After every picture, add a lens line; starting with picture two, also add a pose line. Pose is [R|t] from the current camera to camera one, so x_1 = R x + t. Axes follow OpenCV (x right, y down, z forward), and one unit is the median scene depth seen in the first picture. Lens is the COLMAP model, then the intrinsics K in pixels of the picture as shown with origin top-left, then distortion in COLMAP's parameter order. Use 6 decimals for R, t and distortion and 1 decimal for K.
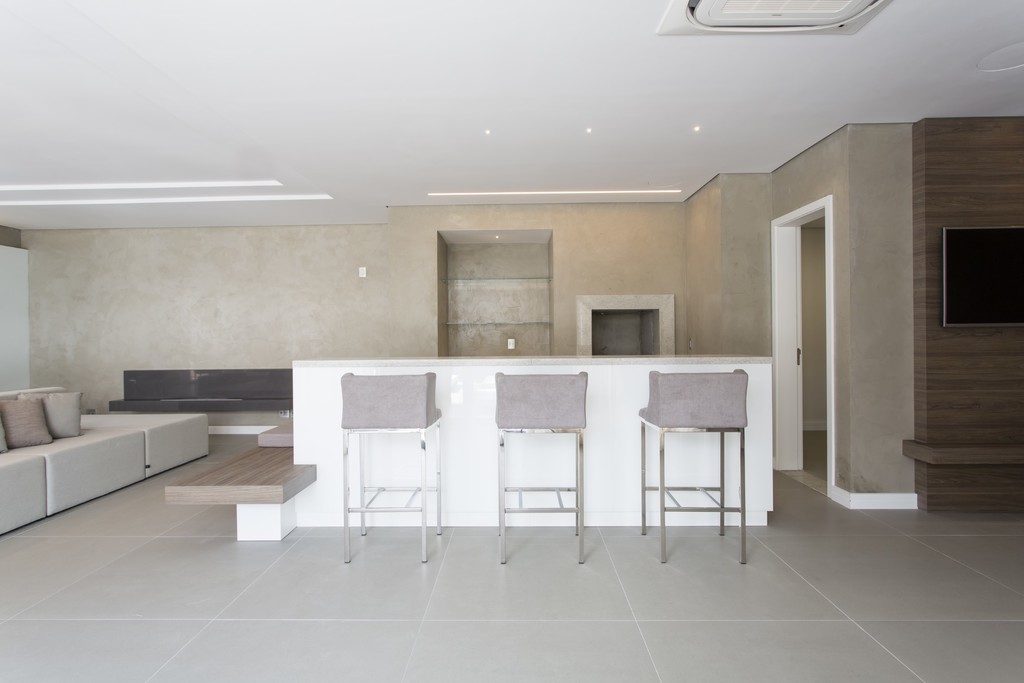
lens RADIAL K [[507.7, 0, 511.9], [0, 507.7, 334.0], [0, 0, 1]] dist [-0.006194, 0.002503]
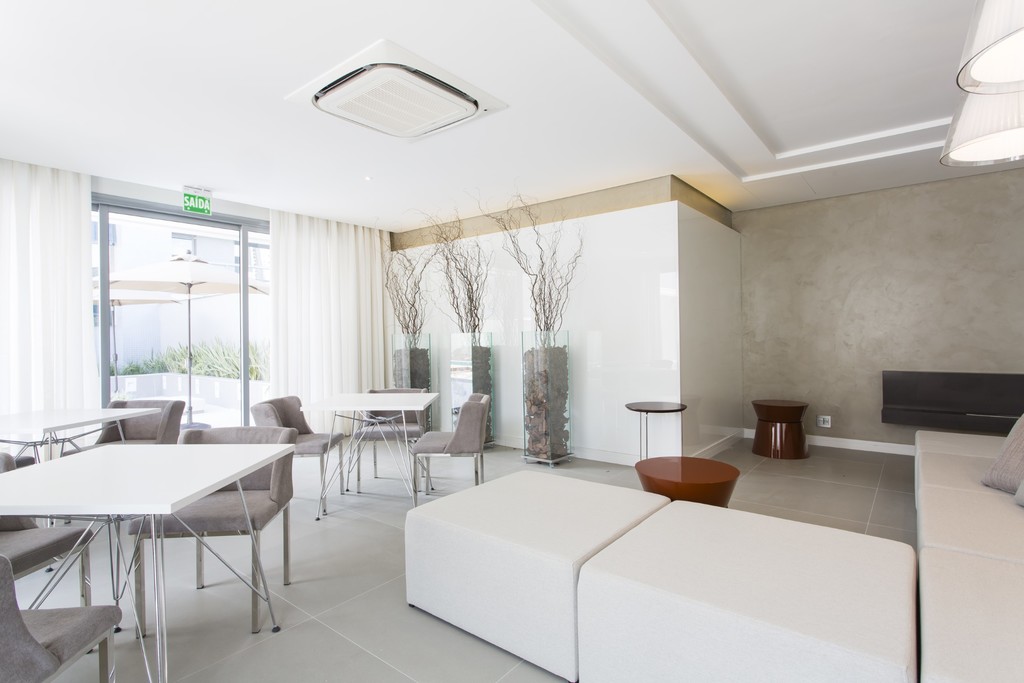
lens RADIAL K [[507.7, 0, 511.0], [0, 507.7, 337.0], [0, 0, 1]] dist [-0.006194, 0.002503]
pose [[0.793565, 0.001165, -0.608485, -0.732287], [0.004783, 0.999955, 0.008152, 0.009870], [0.608467, -0.009379, 0.793524, 0.027416]]
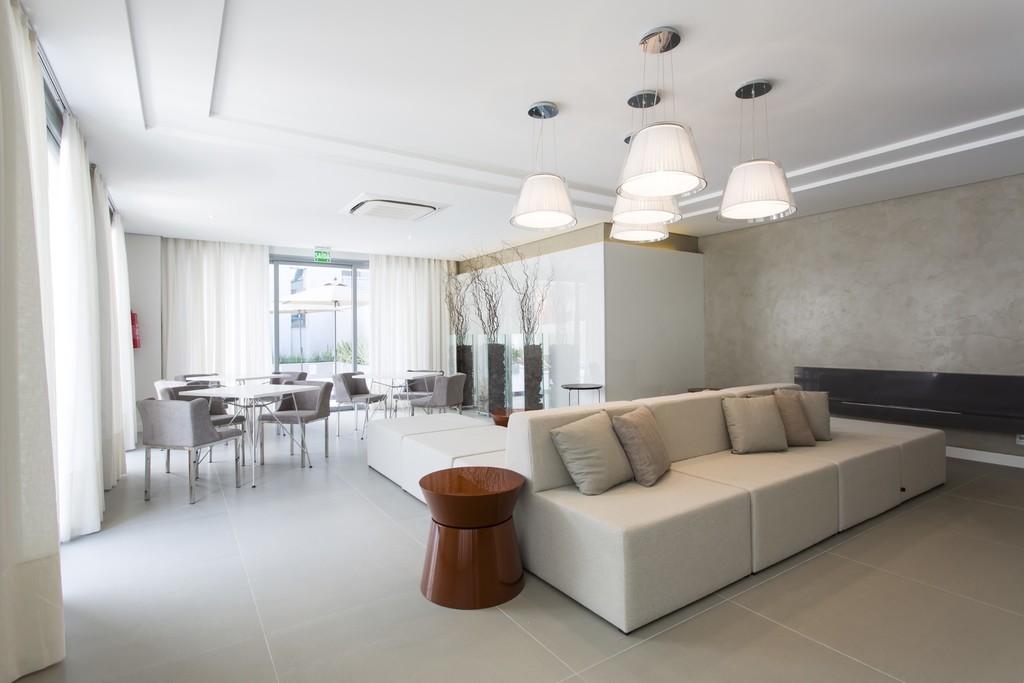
lens RADIAL K [[507.7, 0, 512.8], [0, 507.7, 335.2], [0, 0, 1]] dist [-0.006194, 0.002503]
pose [[0.567658, 0.002888, -0.823260, -0.274389], [0.002928, 0.999980, 0.005527, 0.005180], [0.823259, -0.005548, 0.567638, 0.017083]]
